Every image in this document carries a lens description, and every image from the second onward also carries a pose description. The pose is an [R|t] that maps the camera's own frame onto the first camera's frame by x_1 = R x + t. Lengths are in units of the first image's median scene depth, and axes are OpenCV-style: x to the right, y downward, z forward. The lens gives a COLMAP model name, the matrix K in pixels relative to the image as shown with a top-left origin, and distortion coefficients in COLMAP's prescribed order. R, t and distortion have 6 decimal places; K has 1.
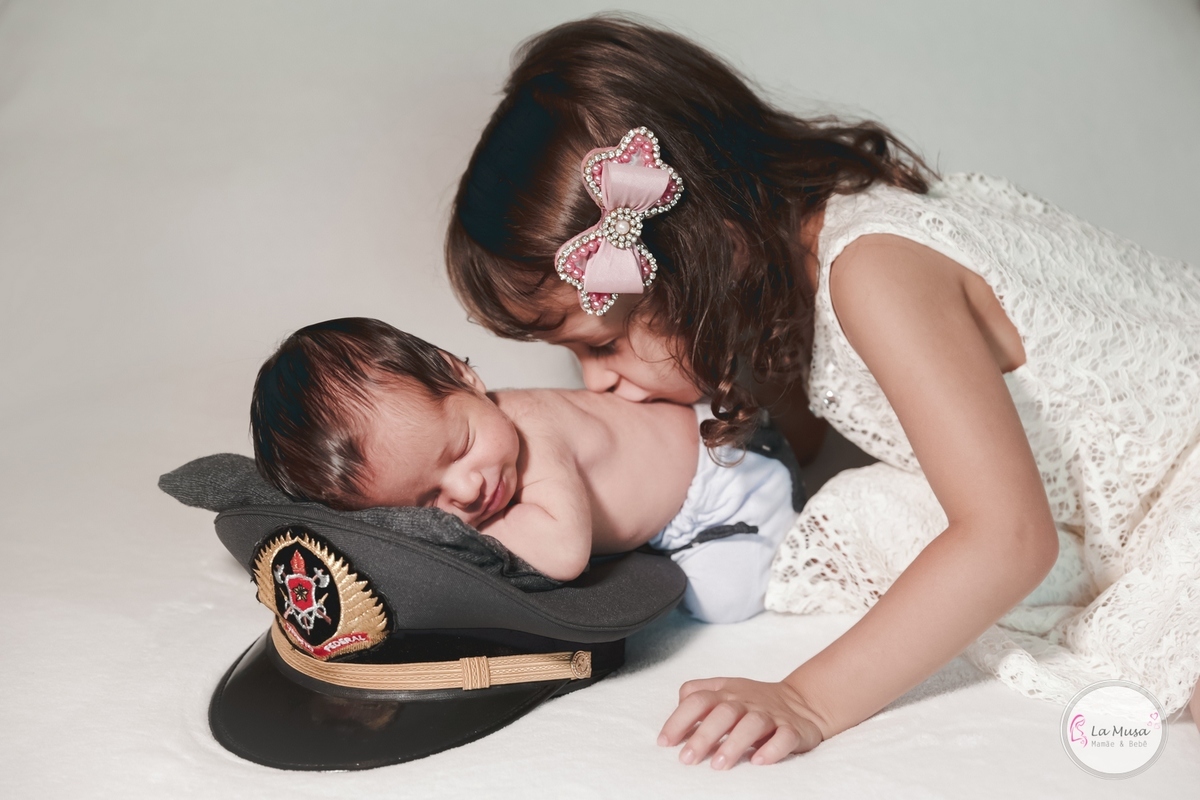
lens RADIAL K [[2437.7, 0, 596.9], [0, 2437.7, 399.5], [0, 0, 1]] dist [-0.441712, 0.000000]
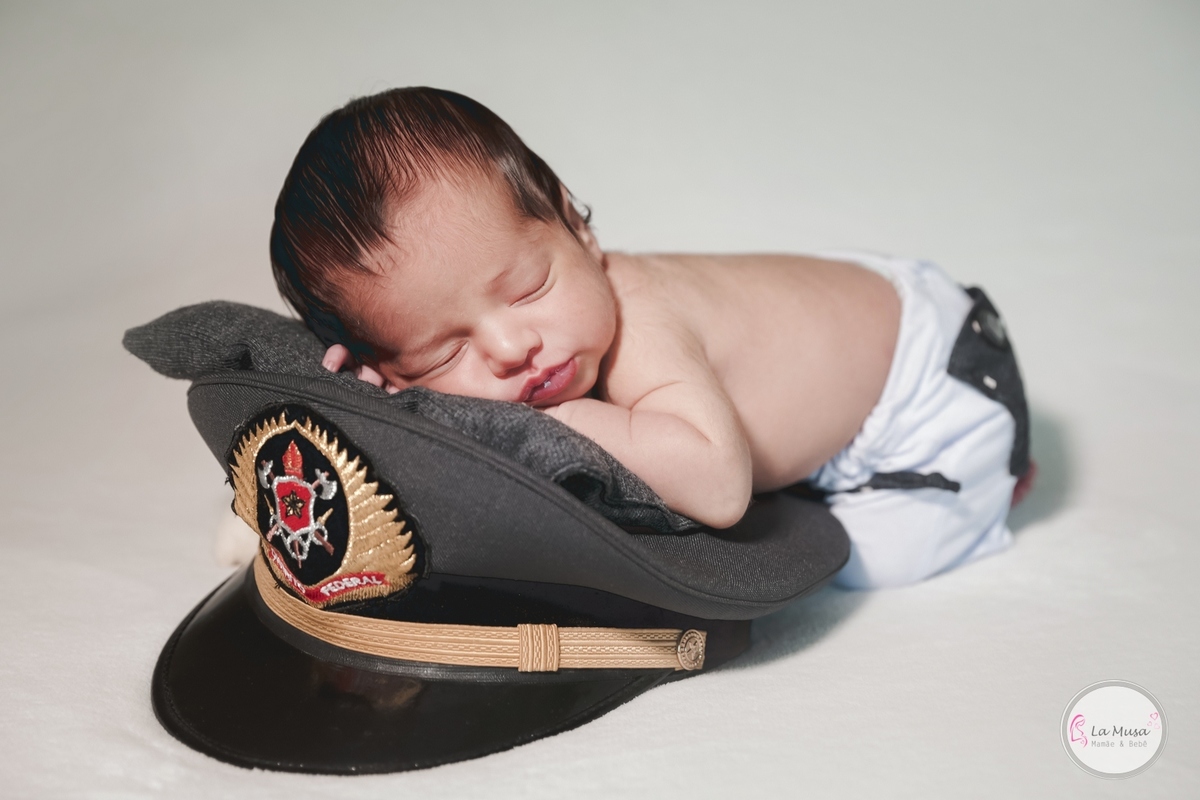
lens RADIAL K [[2437.7, 0, 601.5], [0, 2437.7, 399.2], [0, 0, 1]] dist [-0.441712, 0.000000]
pose [[0.994962, 0.096353, -0.027677, -0.021024], [-0.096015, 0.995291, 0.013275, 0.033373], [0.028826, -0.010551, 0.999529, 0.326288]]
